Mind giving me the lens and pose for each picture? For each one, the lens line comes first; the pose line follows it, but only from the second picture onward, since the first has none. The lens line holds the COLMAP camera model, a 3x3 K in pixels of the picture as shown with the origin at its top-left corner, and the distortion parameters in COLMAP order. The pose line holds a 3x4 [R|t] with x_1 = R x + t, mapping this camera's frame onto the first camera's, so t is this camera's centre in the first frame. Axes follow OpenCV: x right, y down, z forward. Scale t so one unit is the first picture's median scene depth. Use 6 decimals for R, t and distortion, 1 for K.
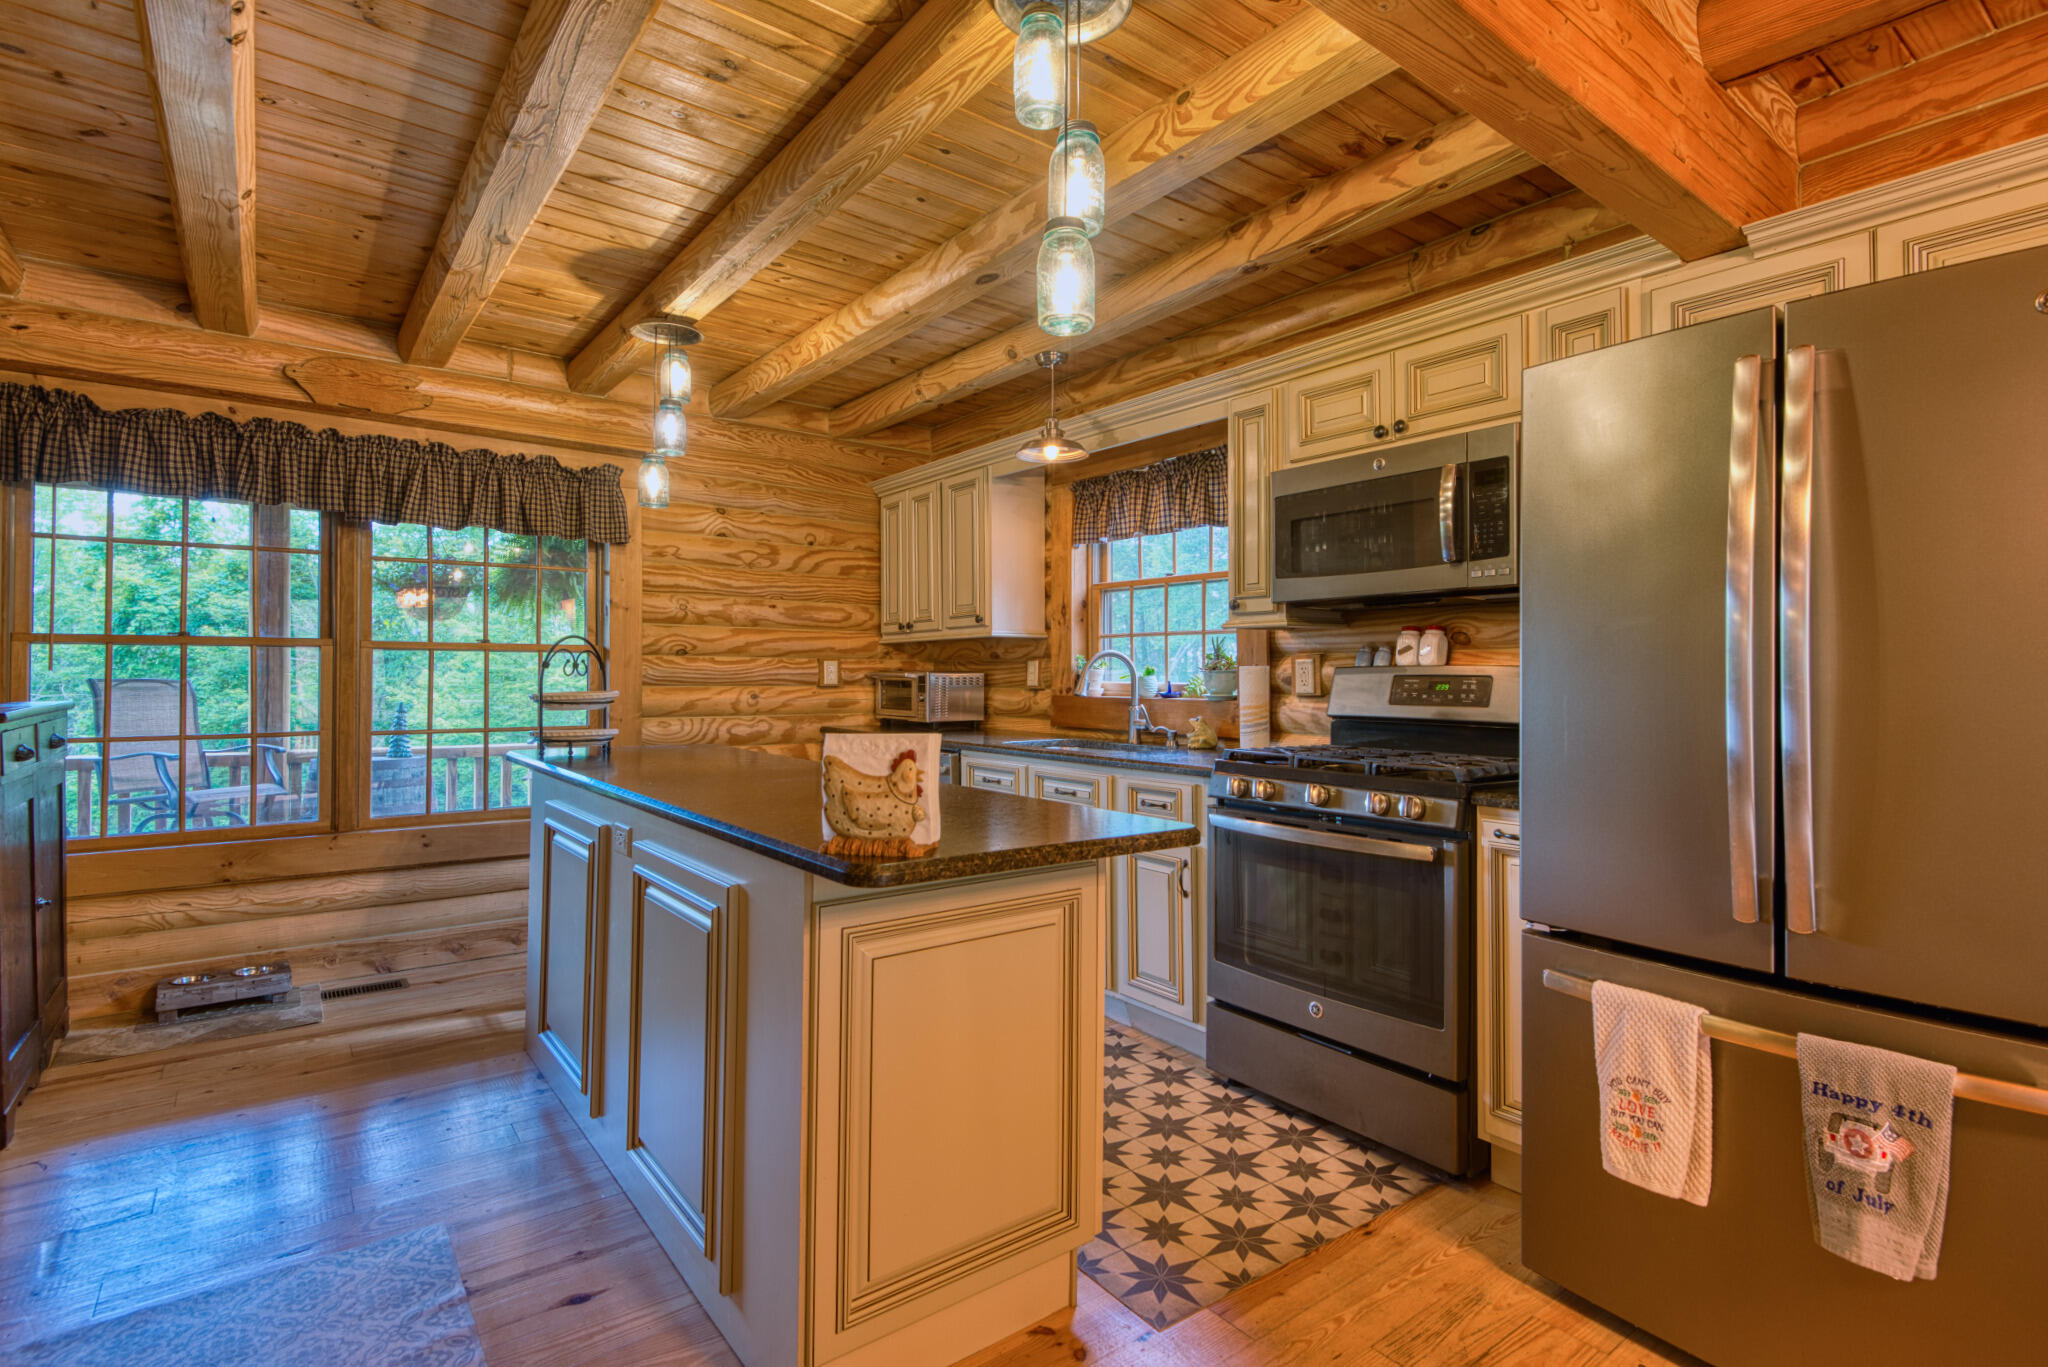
lens RADIAL K [[962.0, 0, 1015.5], [0, 962.0, 668.4], [0, 0, 1]] dist [0.012202, -0.009752]
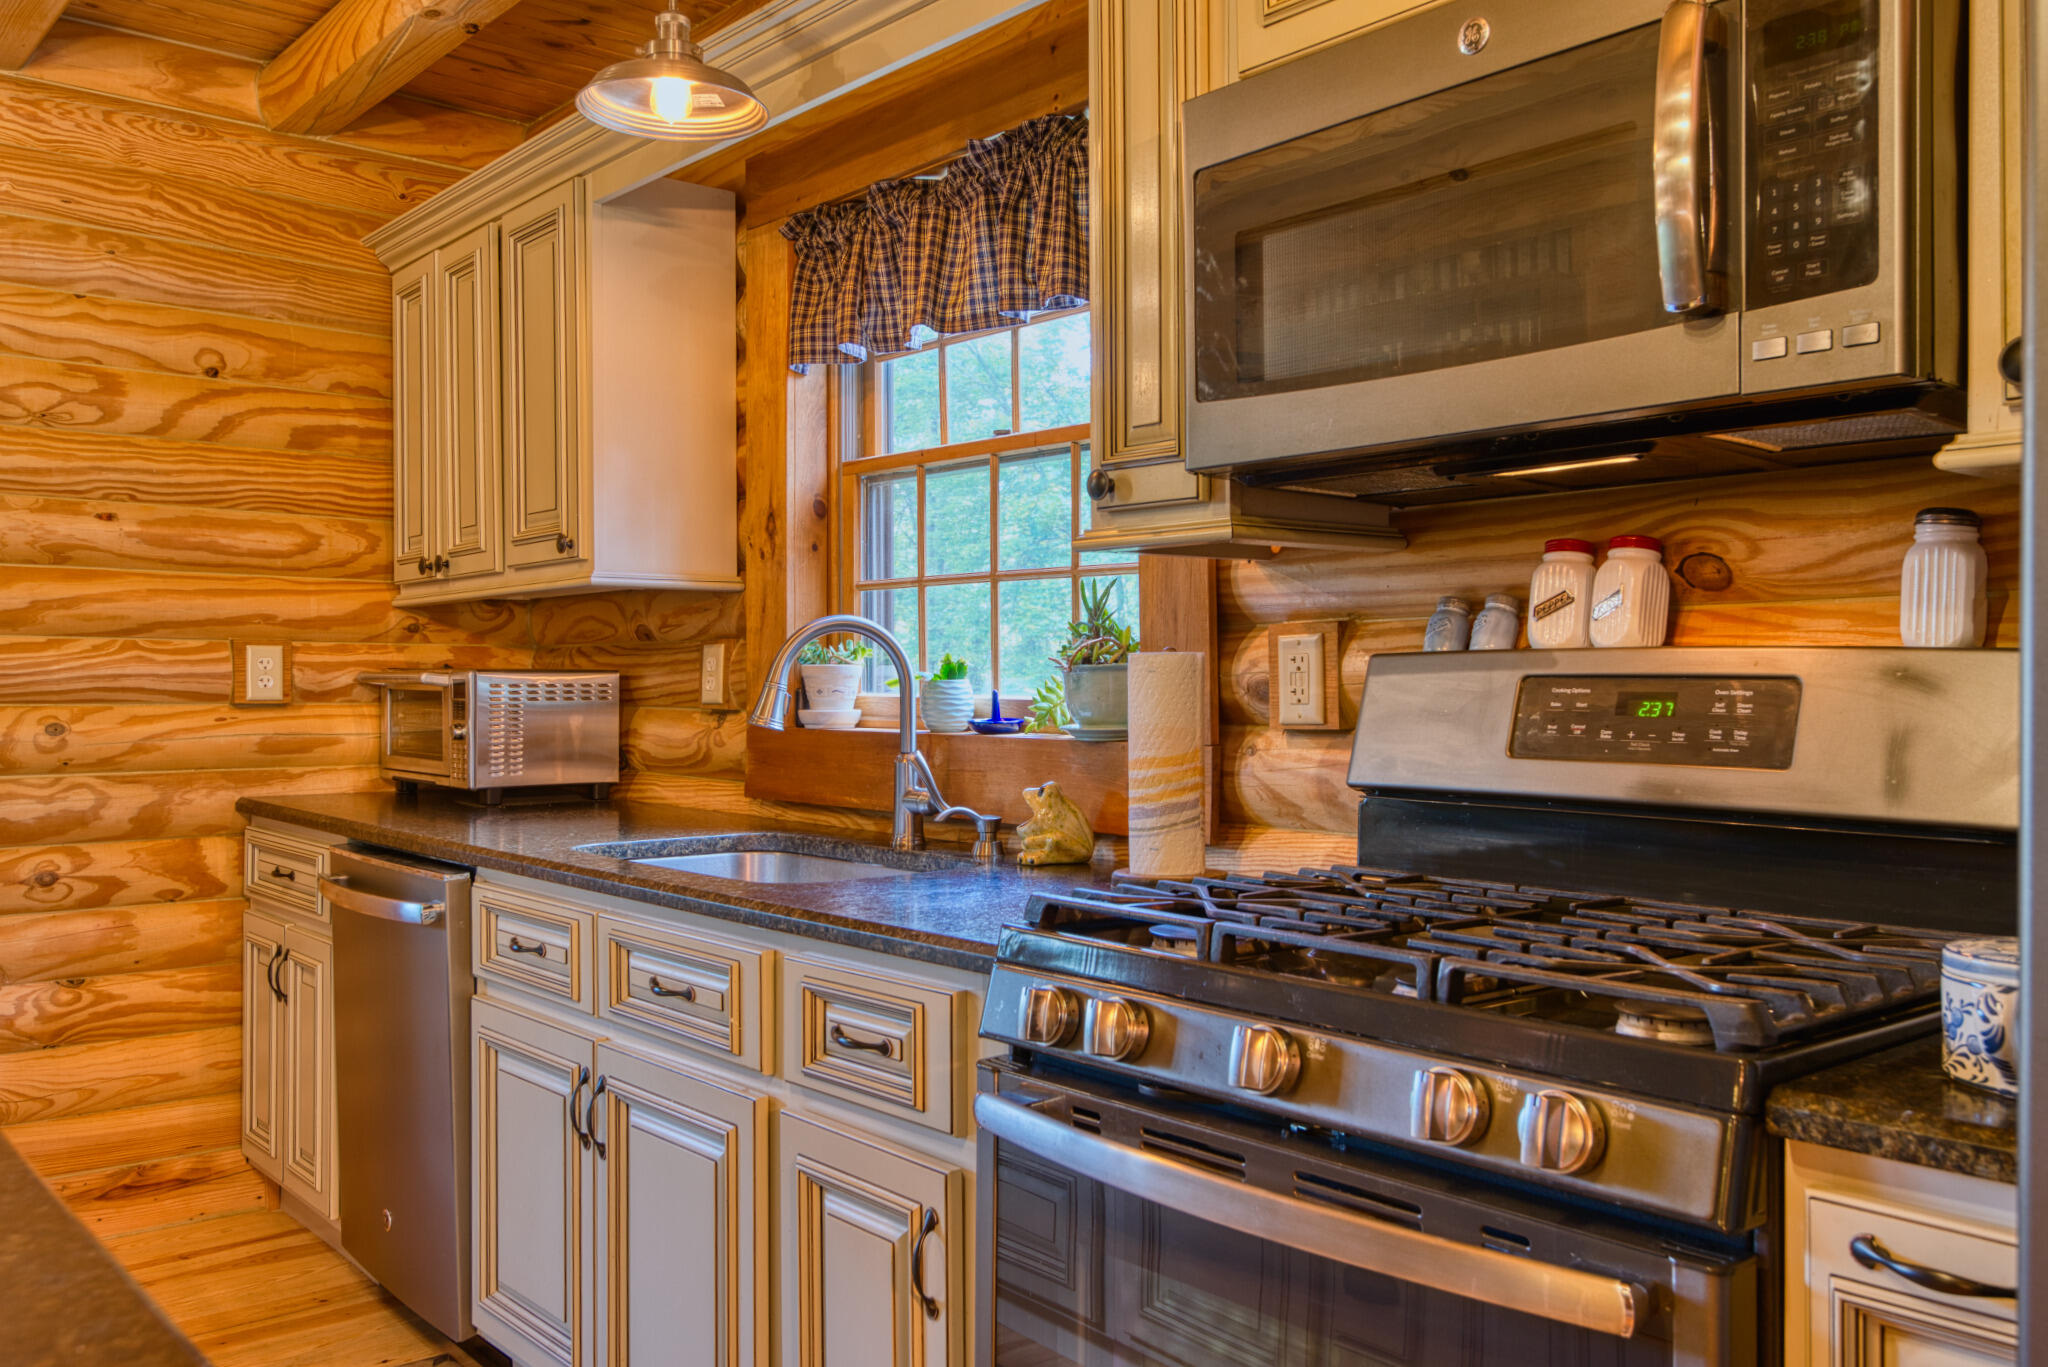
lens RADIAL K [[1639.3, 0, 1022.5], [0, 1639.3, 687.3], [0, 0, 1]] dist [0.004685, -0.007613]
pose [[0.998234, -0.000926, 0.059395, 0.130239], [0.000281, 0.999941, 0.010877, 0.003727], [-0.059401, -0.010841, 0.998175, 0.306758]]
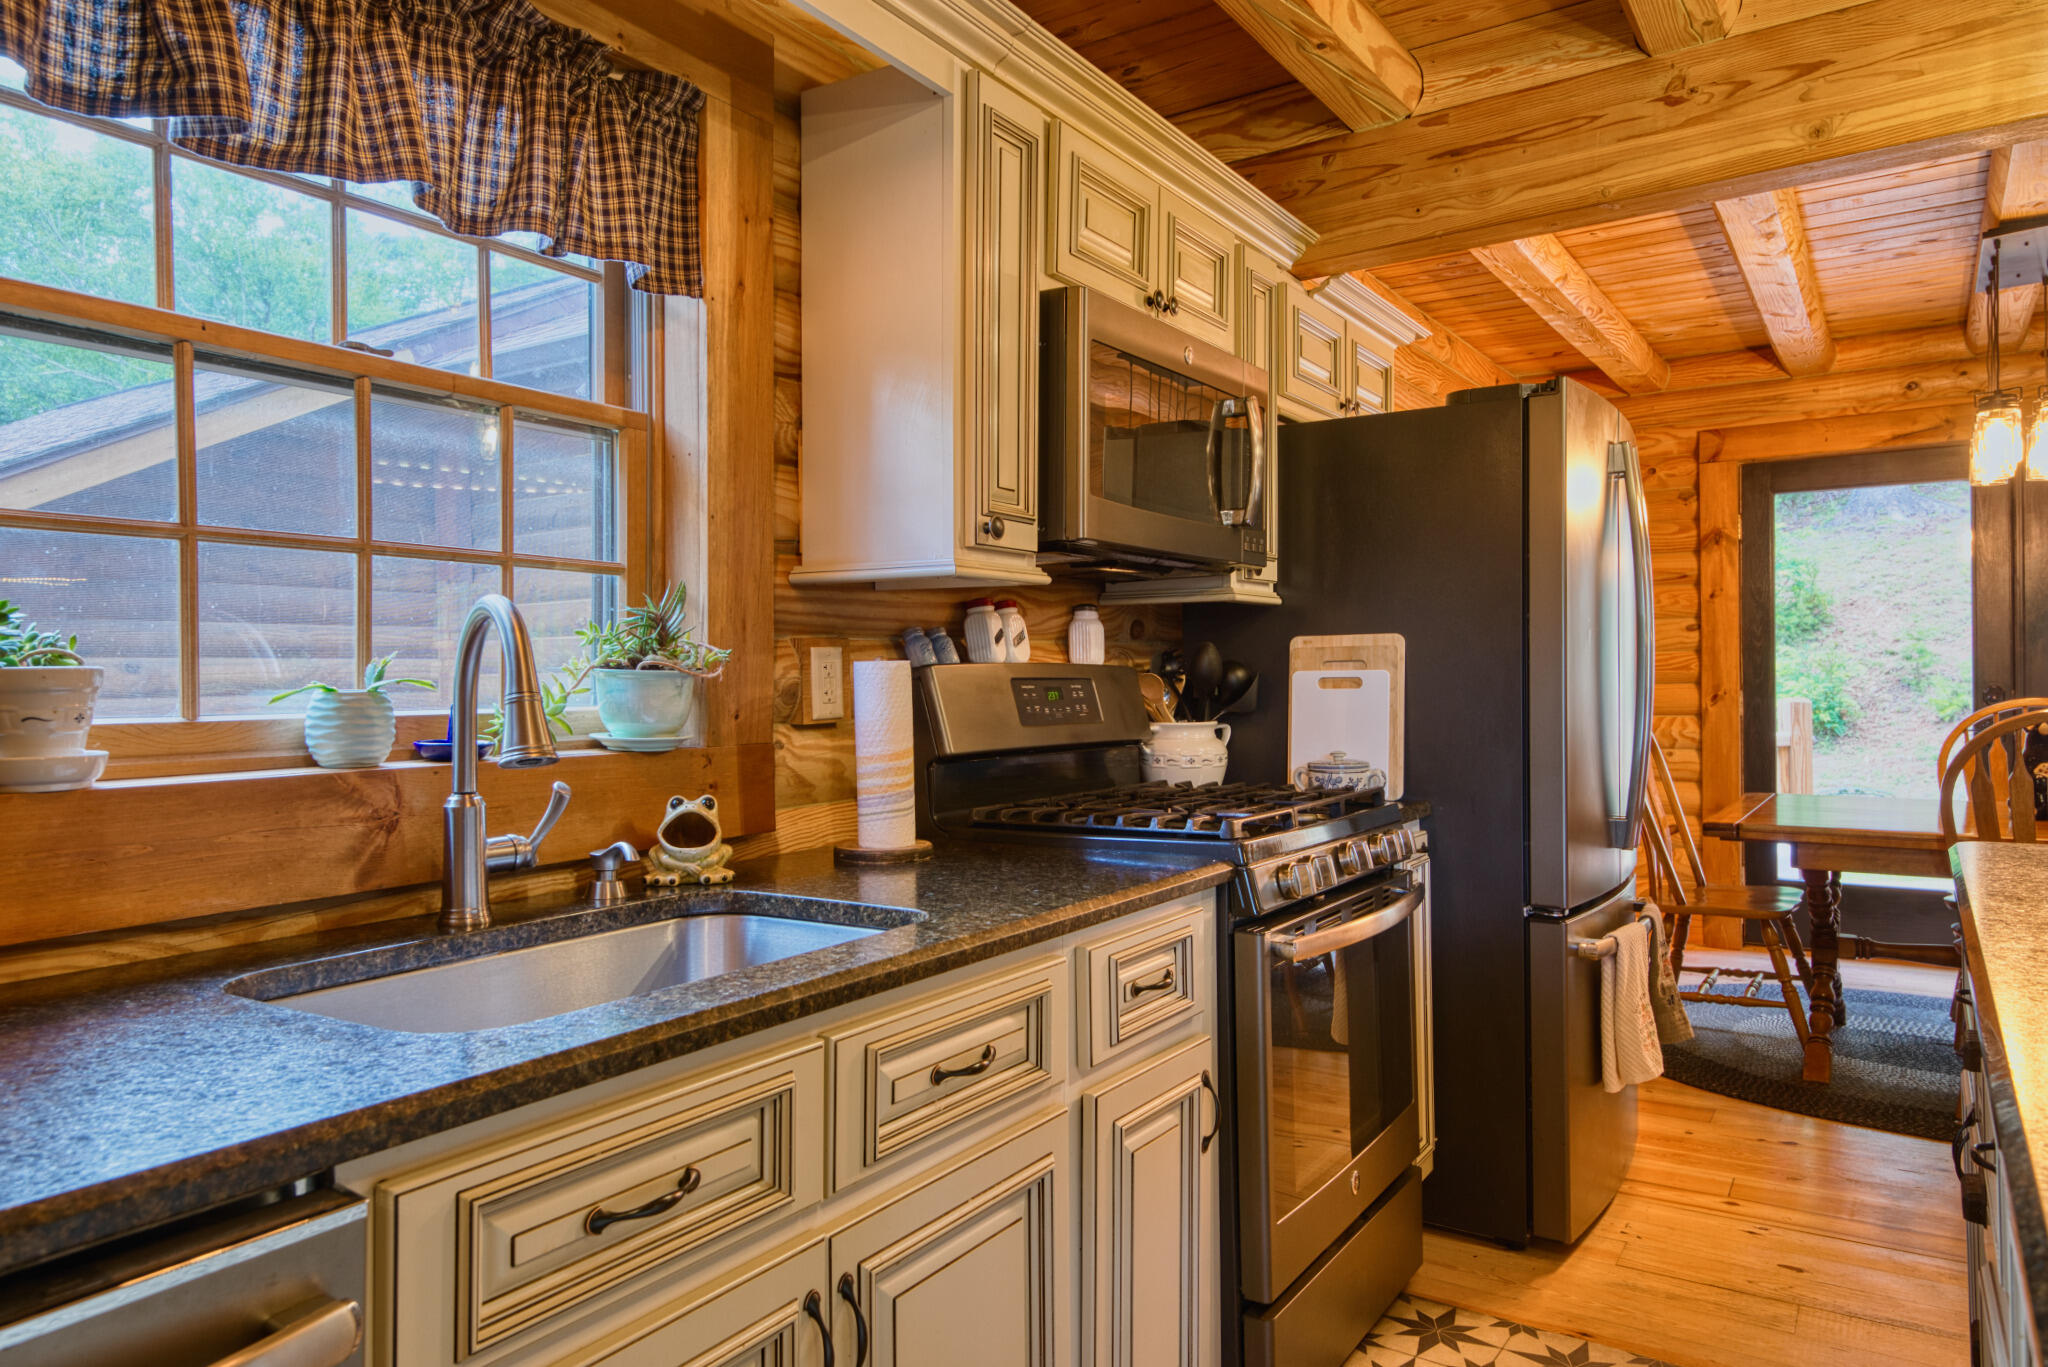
lens RADIAL K [[1325.2, 0, 1019.0], [0, 1325.2, 674.8], [0, 0, 1]] dist [0.024093, 0.000349]
pose [[-0.325957, 0.005979, 0.945366, -0.303840], [0.007234, 0.999966, -0.003830, 0.006477], [-0.945357, 0.005590, -0.325990, 0.966398]]
